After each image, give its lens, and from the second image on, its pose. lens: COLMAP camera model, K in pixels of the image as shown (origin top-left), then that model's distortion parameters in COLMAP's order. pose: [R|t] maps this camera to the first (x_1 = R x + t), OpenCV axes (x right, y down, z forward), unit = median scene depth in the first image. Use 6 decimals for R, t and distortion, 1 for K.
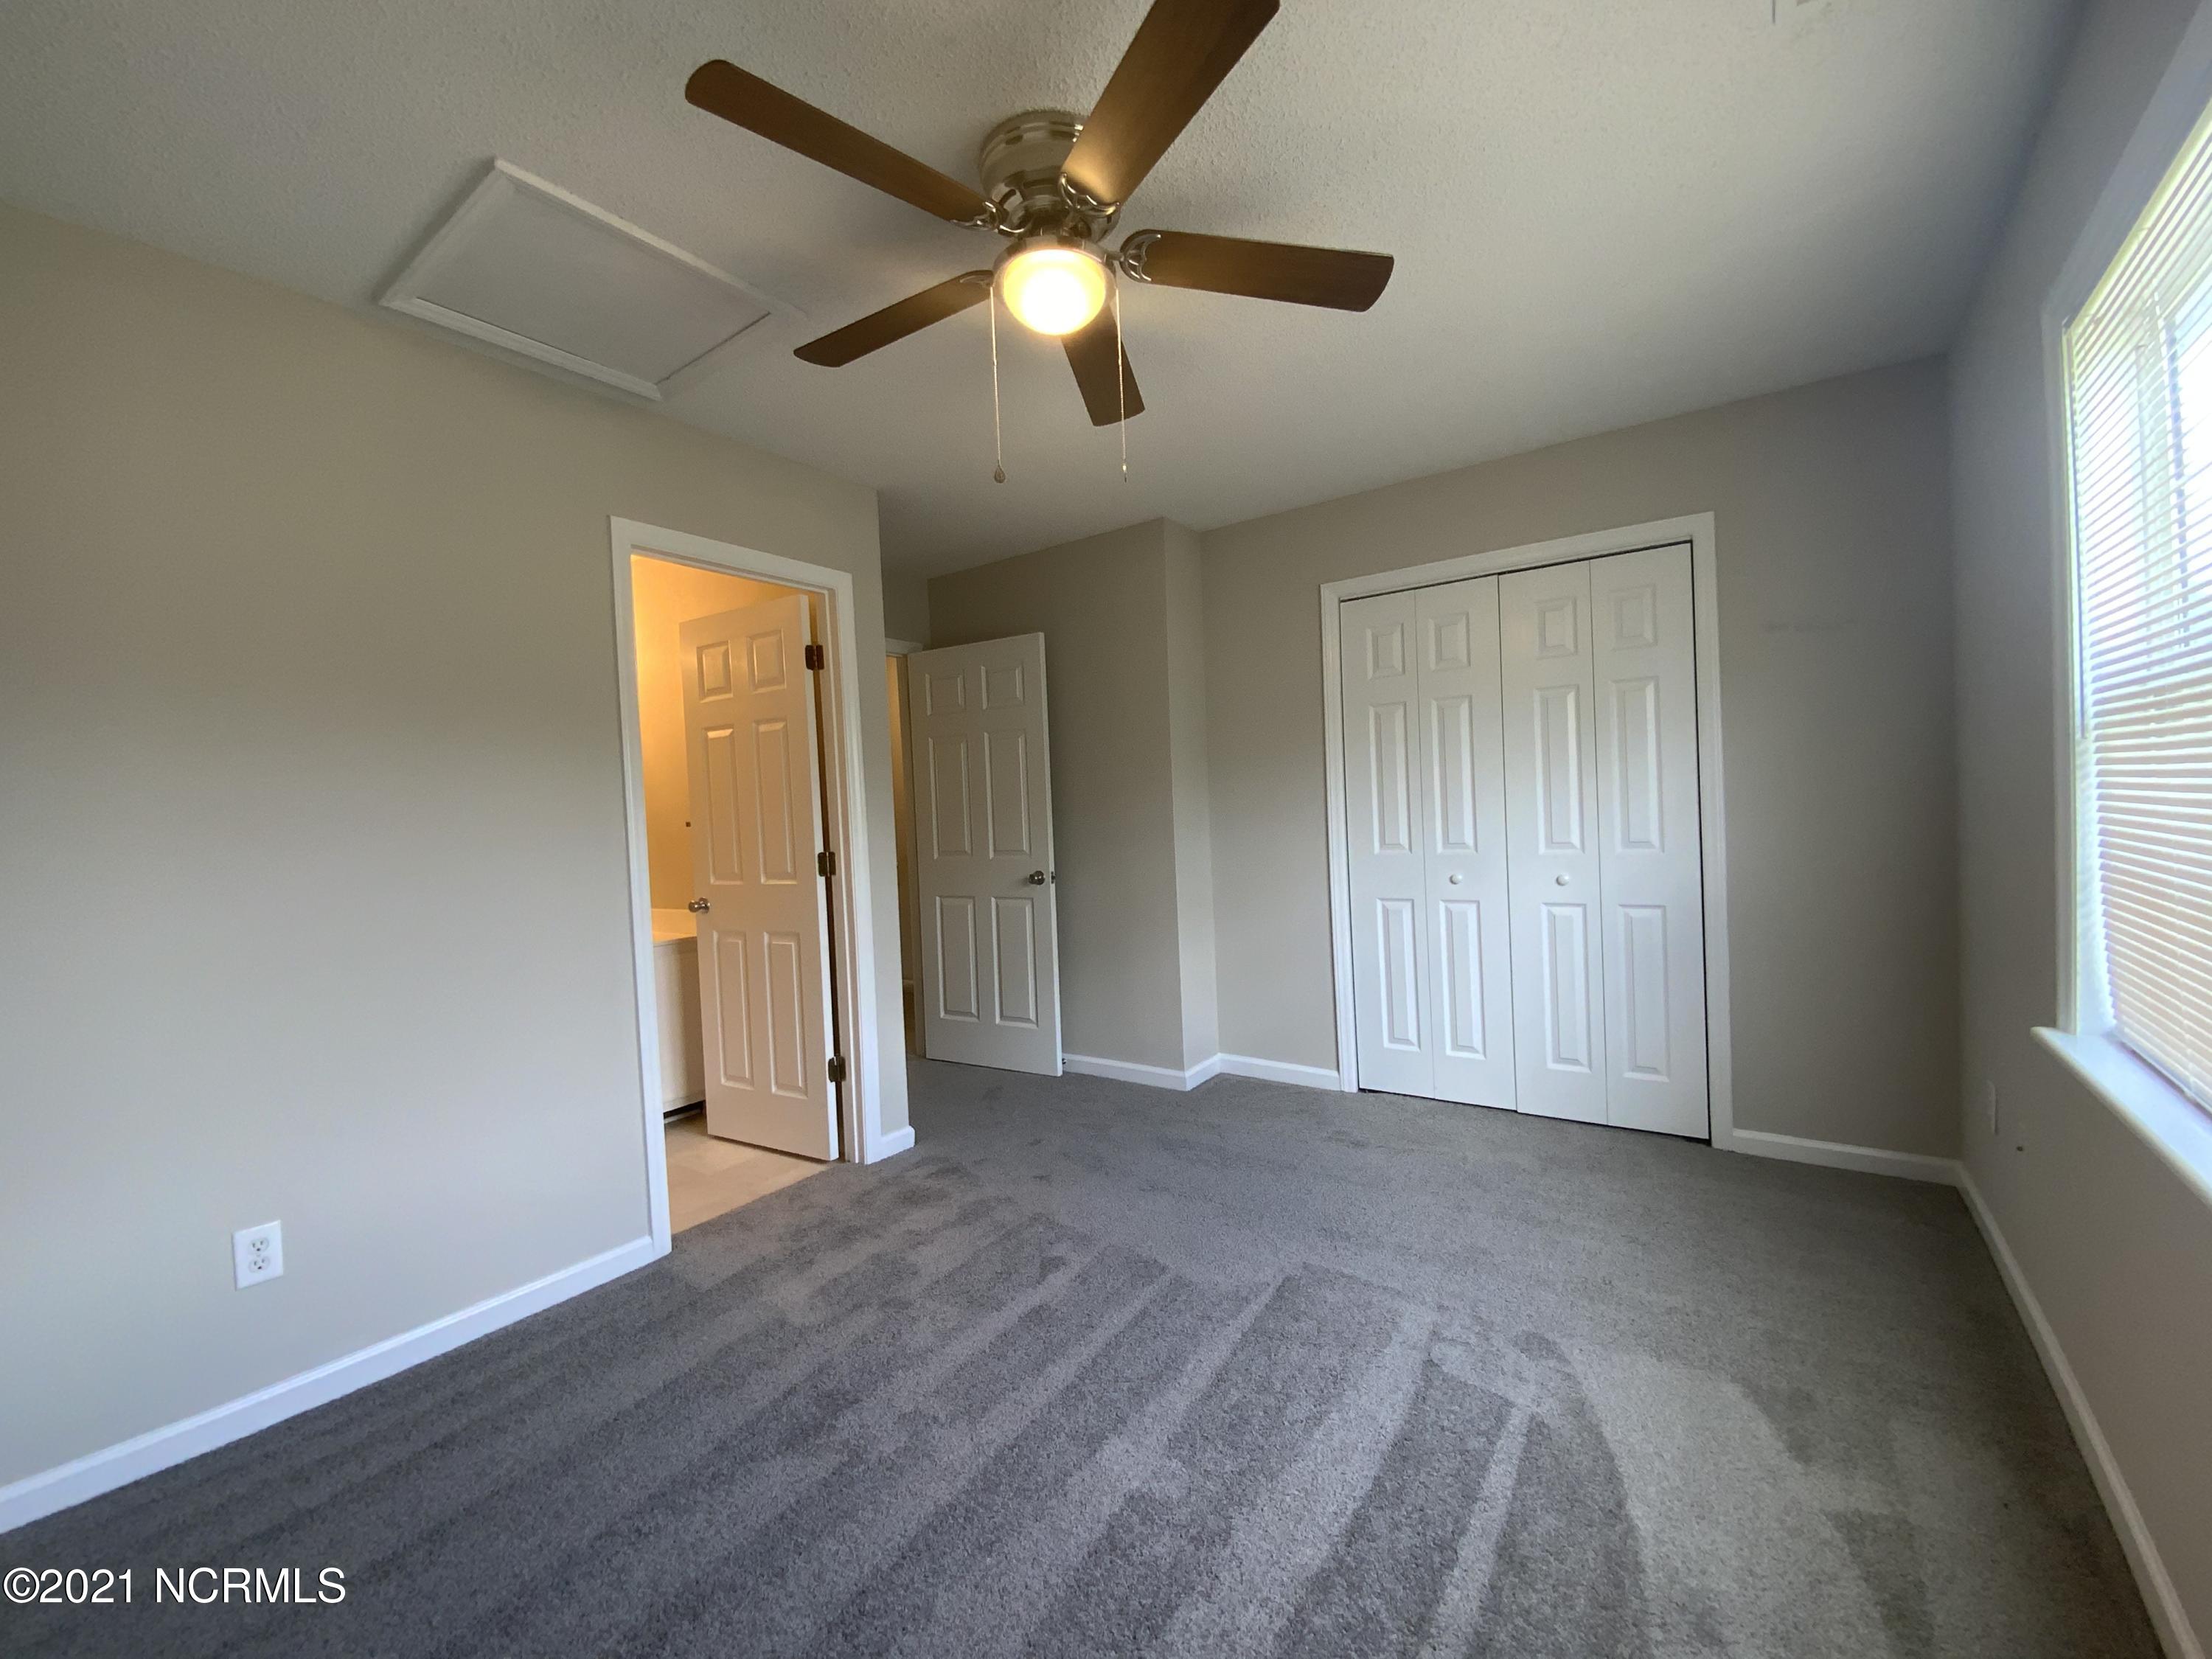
lens RADIAL K [[901.5, 0, 1105.4], [0, 901.5, 832.3], [0, 0, 1]] dist [0.014546, -0.016831]
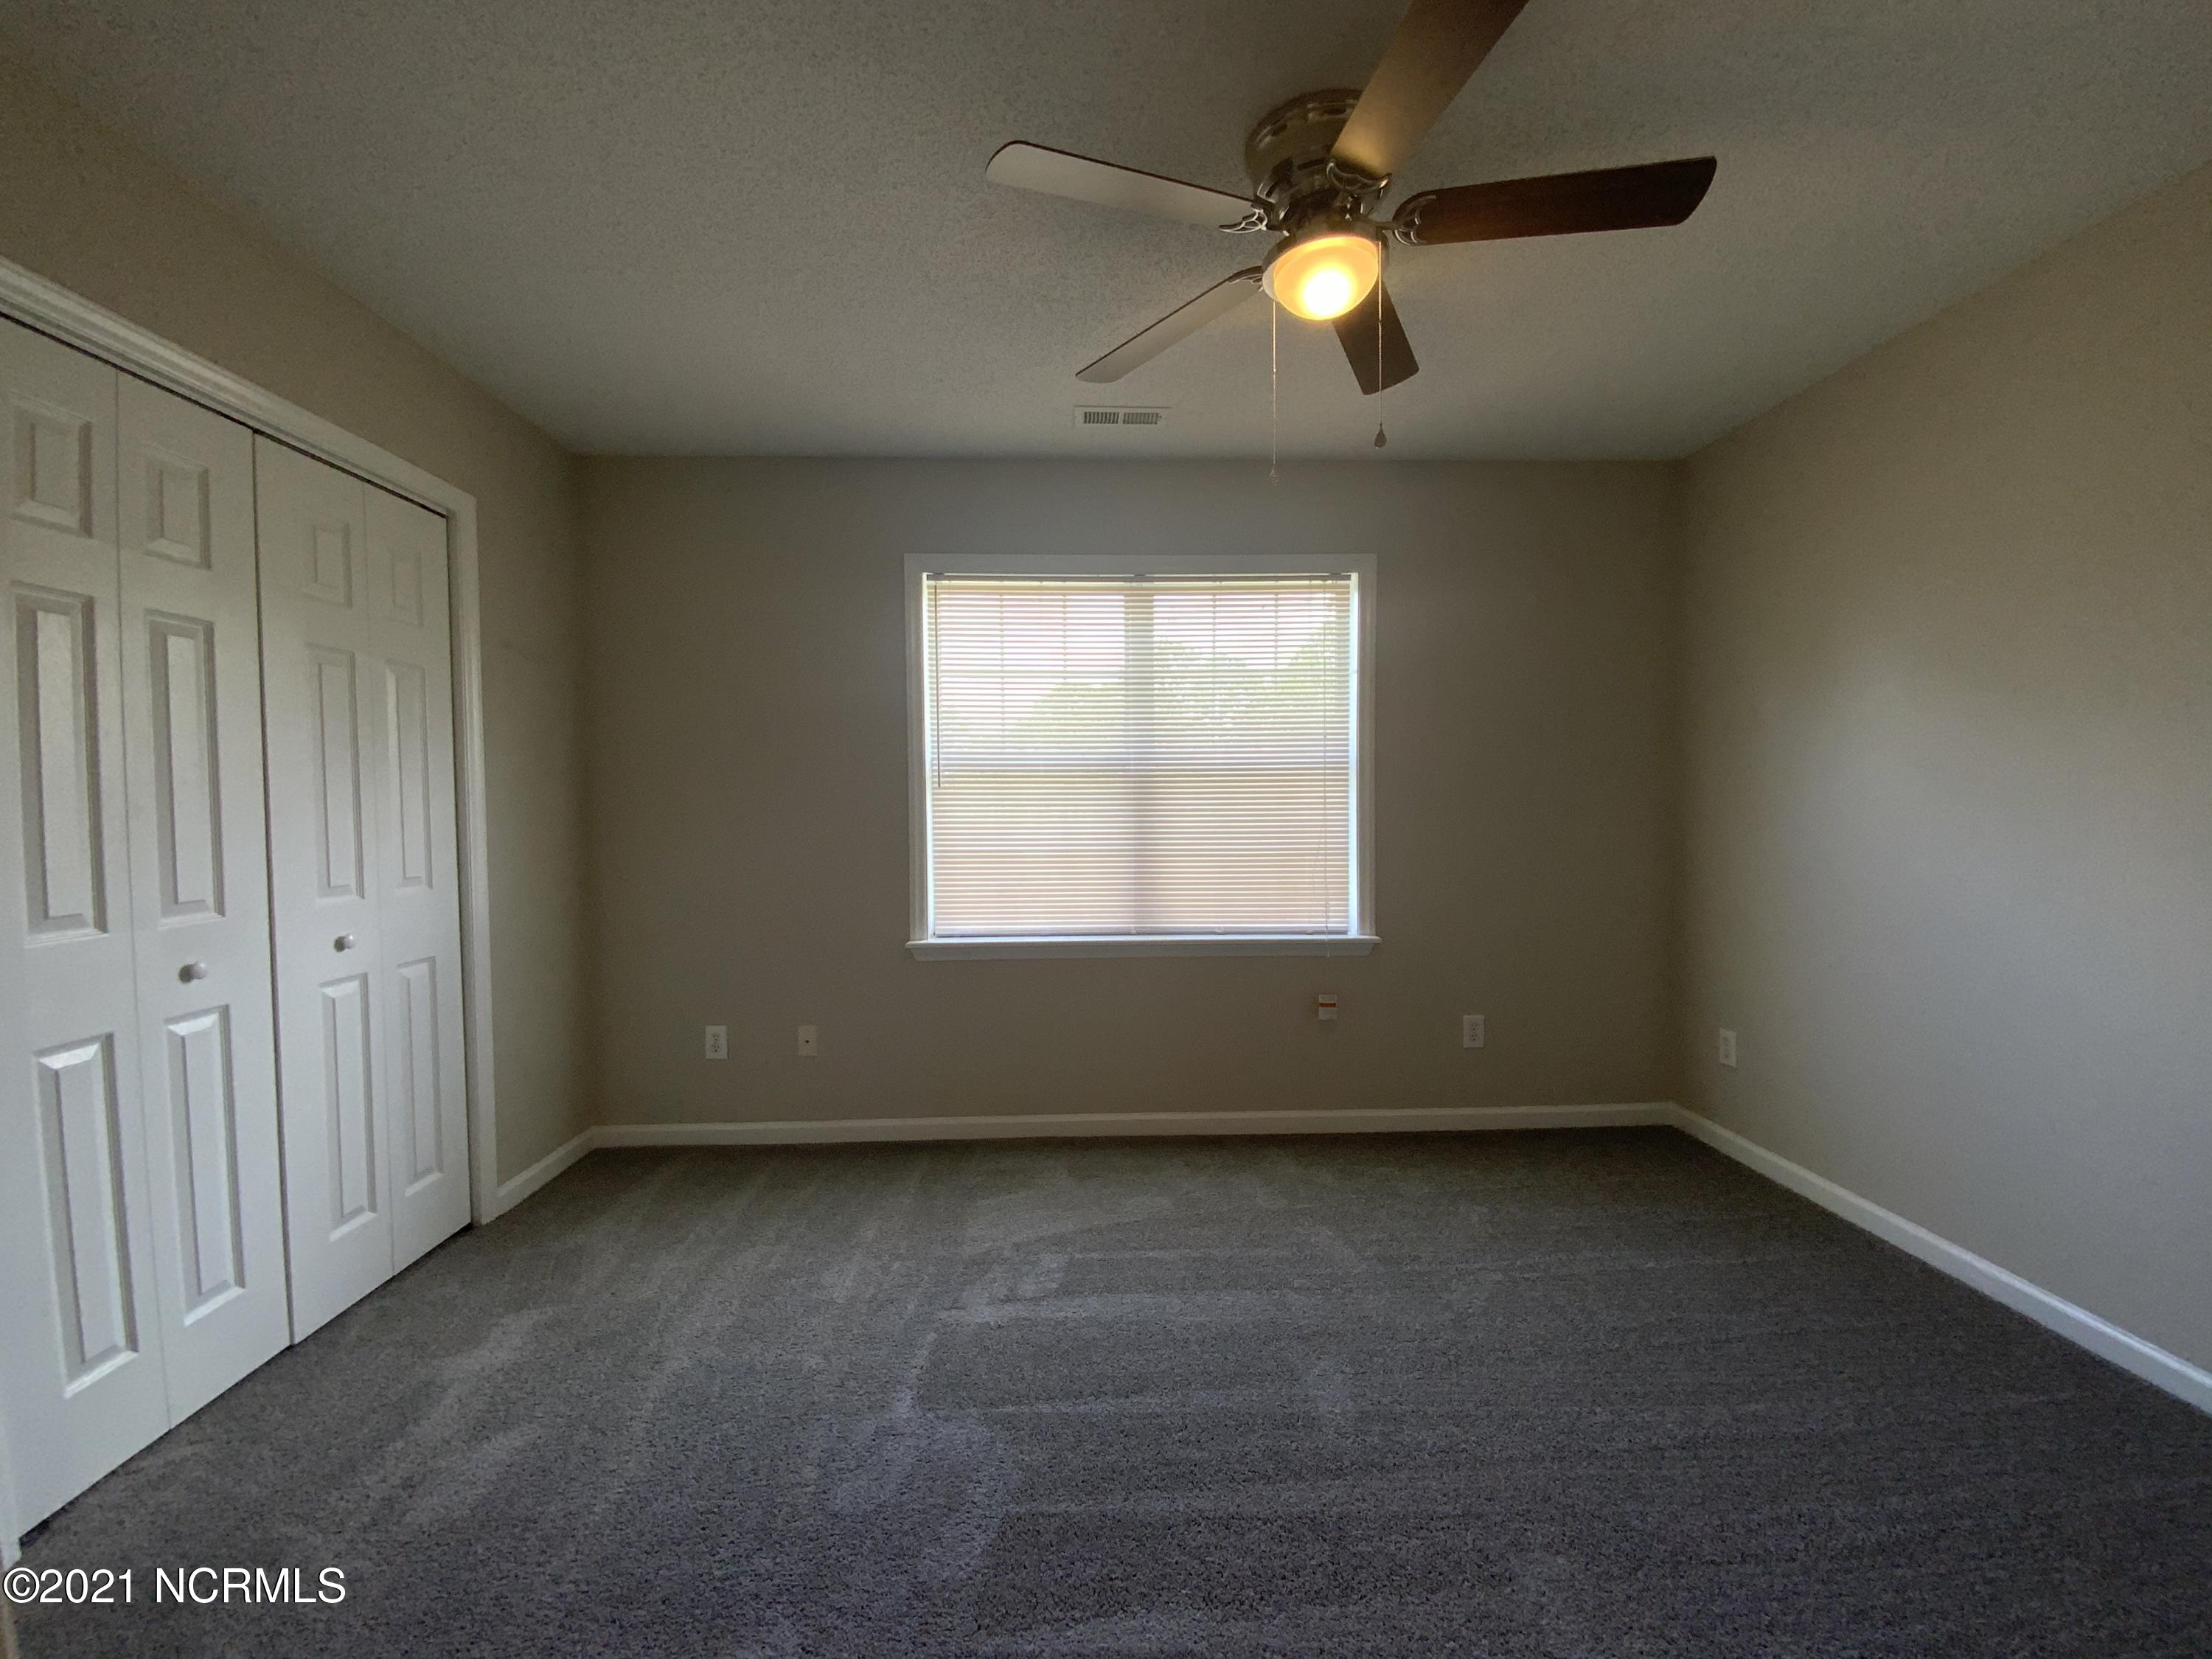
lens RADIAL K [[901.5, 0, 1105.4], [0, 901.5, 832.3], [0, 0, 1]] dist [0.014546, -0.016831]
pose [[-0.610887, 0.026098, 0.791287, -0.547669], [0.058577, 0.998207, 0.012299, -0.003614], [-0.789548, 0.053865, -0.611321, 1.477850]]
